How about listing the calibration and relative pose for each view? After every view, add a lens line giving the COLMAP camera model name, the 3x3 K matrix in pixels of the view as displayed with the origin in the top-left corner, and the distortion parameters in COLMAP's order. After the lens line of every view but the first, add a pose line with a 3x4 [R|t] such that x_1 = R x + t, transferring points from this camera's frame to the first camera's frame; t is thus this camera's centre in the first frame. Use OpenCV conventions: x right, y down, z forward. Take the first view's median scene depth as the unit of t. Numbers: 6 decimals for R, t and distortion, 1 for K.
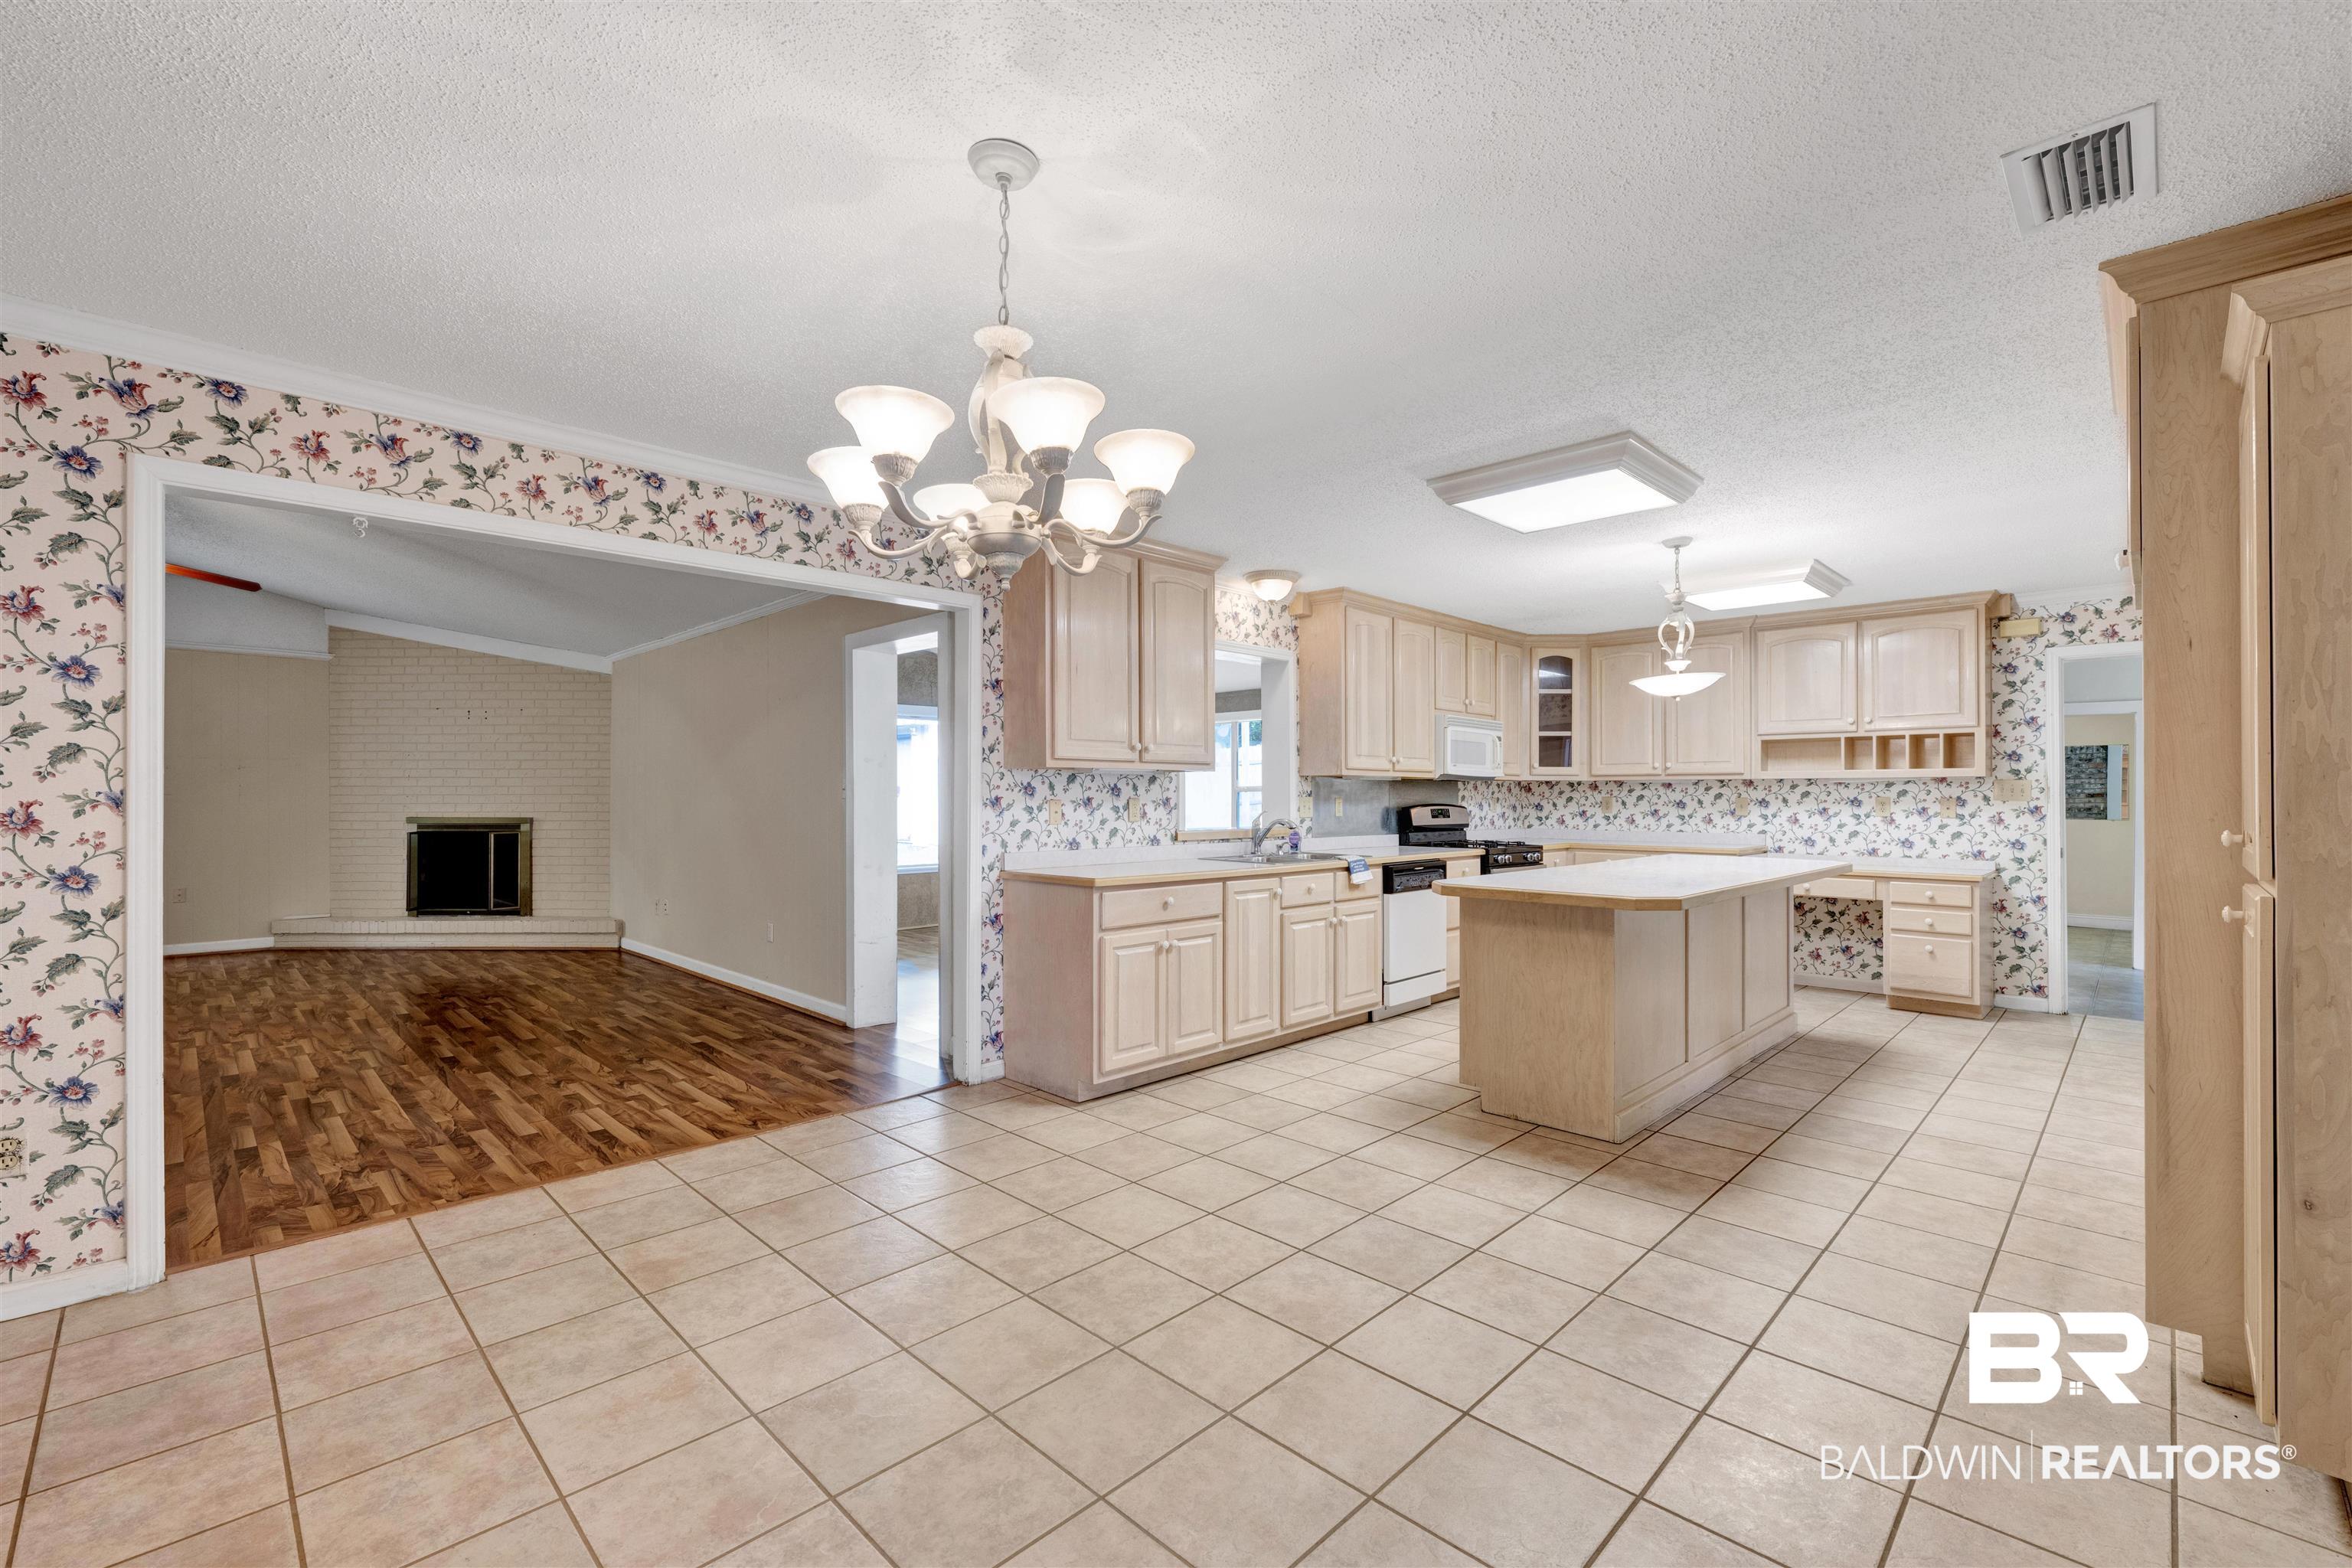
lens RADIAL K [[984.7, 0, 1186.6], [0, 984.7, 789.8], [0, 0, 1]] dist [-0.002003, 0.000232]
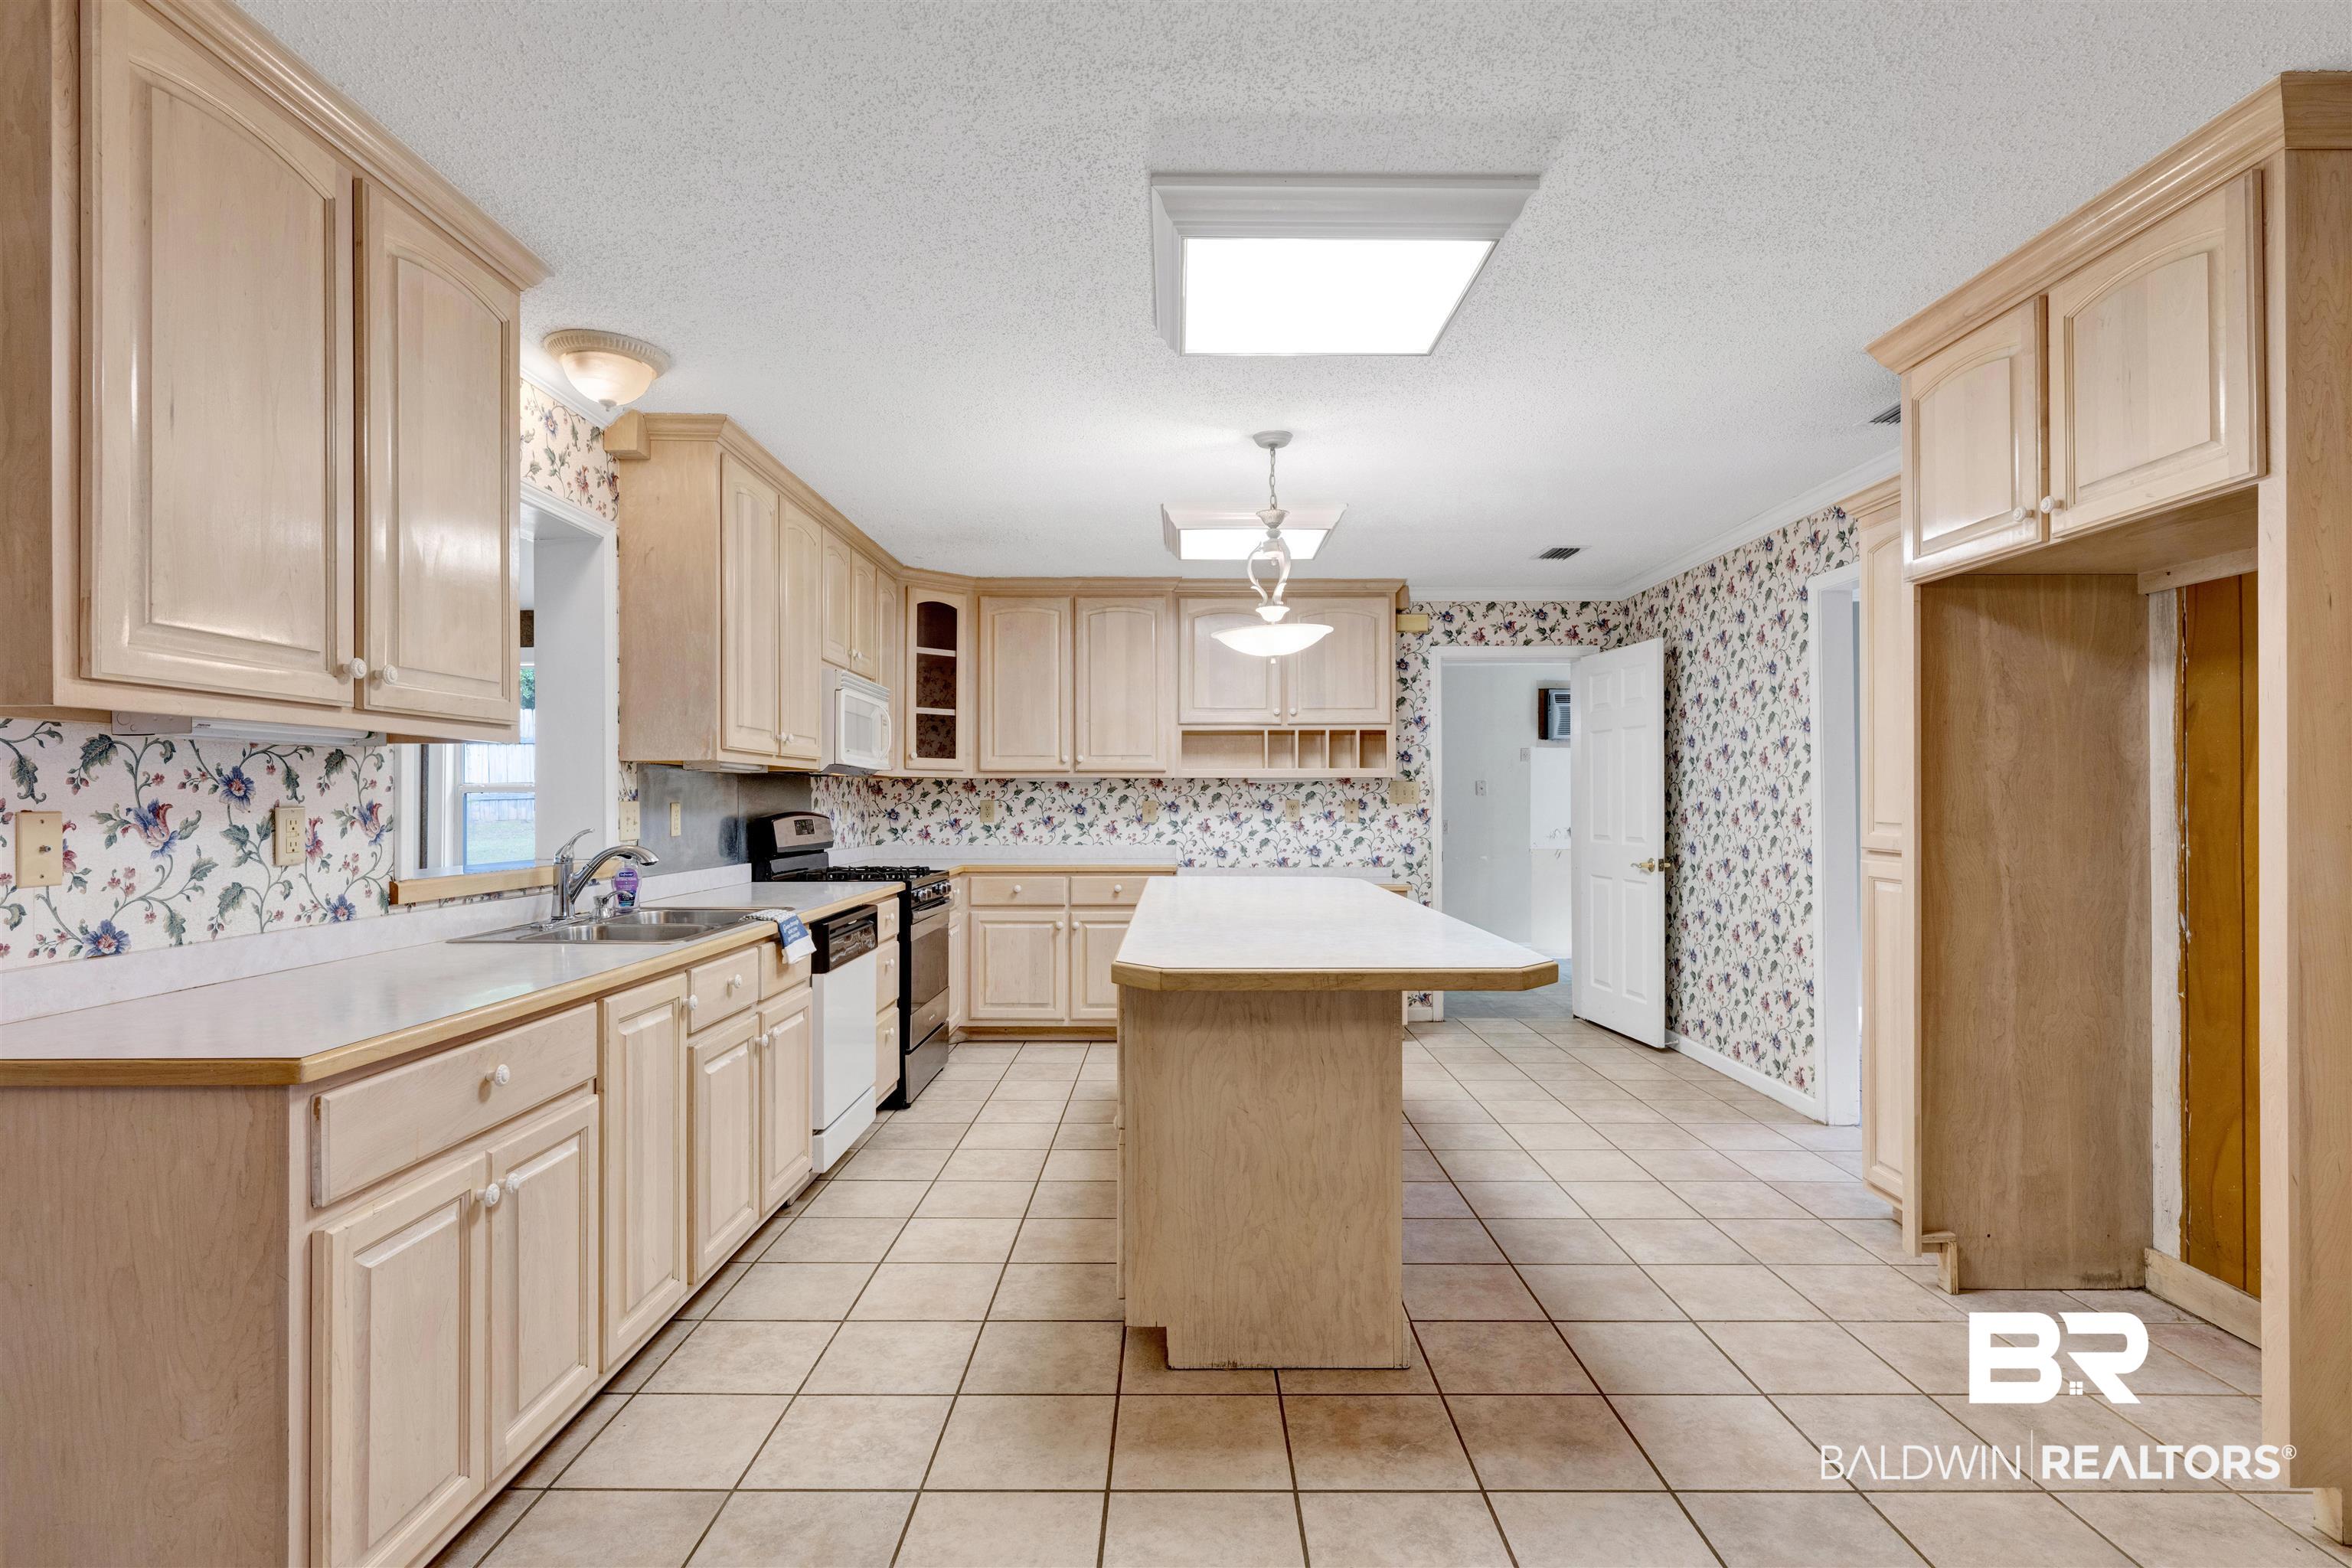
lens RADIAL K [[1158.3, 0, 1182.0], [0, 1158.3, 791.3], [0, 0, 1]] dist [-0.000324, -0.000172]
pose [[0.720572, 0.003364, 0.693372, -0.095955], [-0.002764, 0.999994, -0.001979, 0.002316], [-0.693375, -0.000491, 0.720577, 0.344739]]
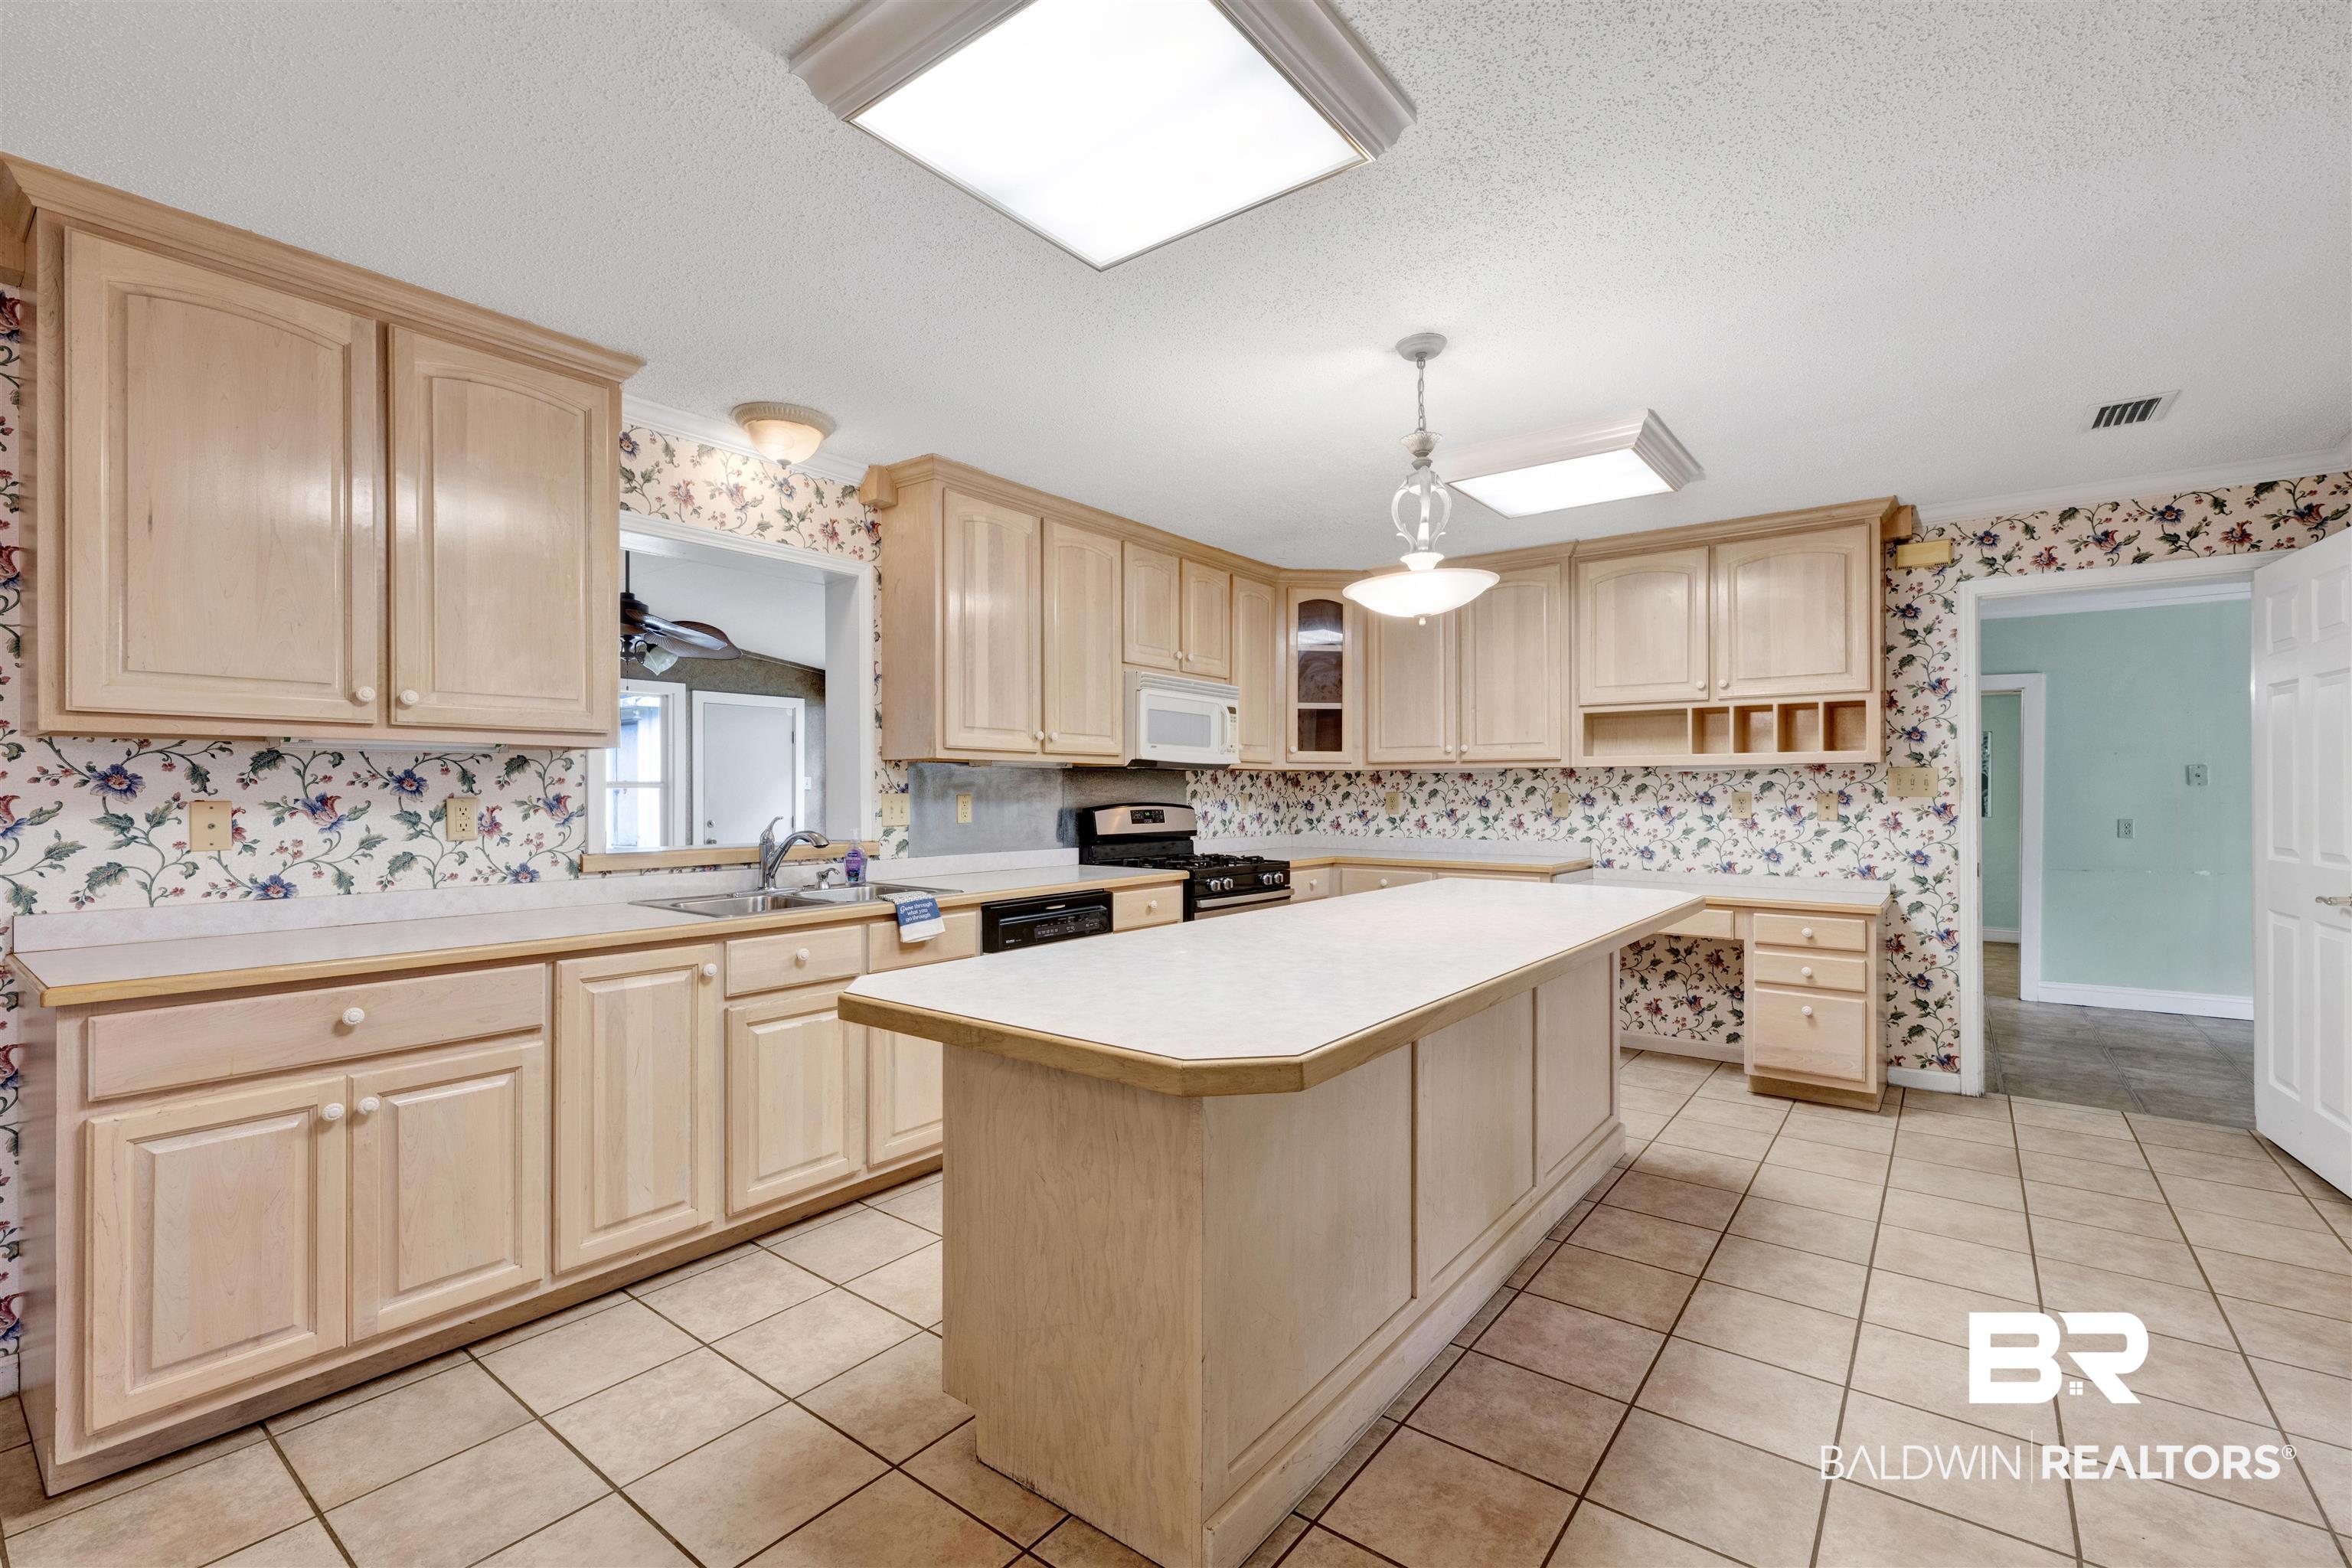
lens RADIAL K [[1010.7, 0, 1160.9], [0, 1010.7, 789.2], [0, 0, 1]] dist [-0.000587, 0.000120]
pose [[0.994099, -0.001752, 0.108461, 0.219715], [0.001300, 0.999990, 0.004240, 0.001962], [-0.108467, -0.004074, 0.994092, 0.333563]]
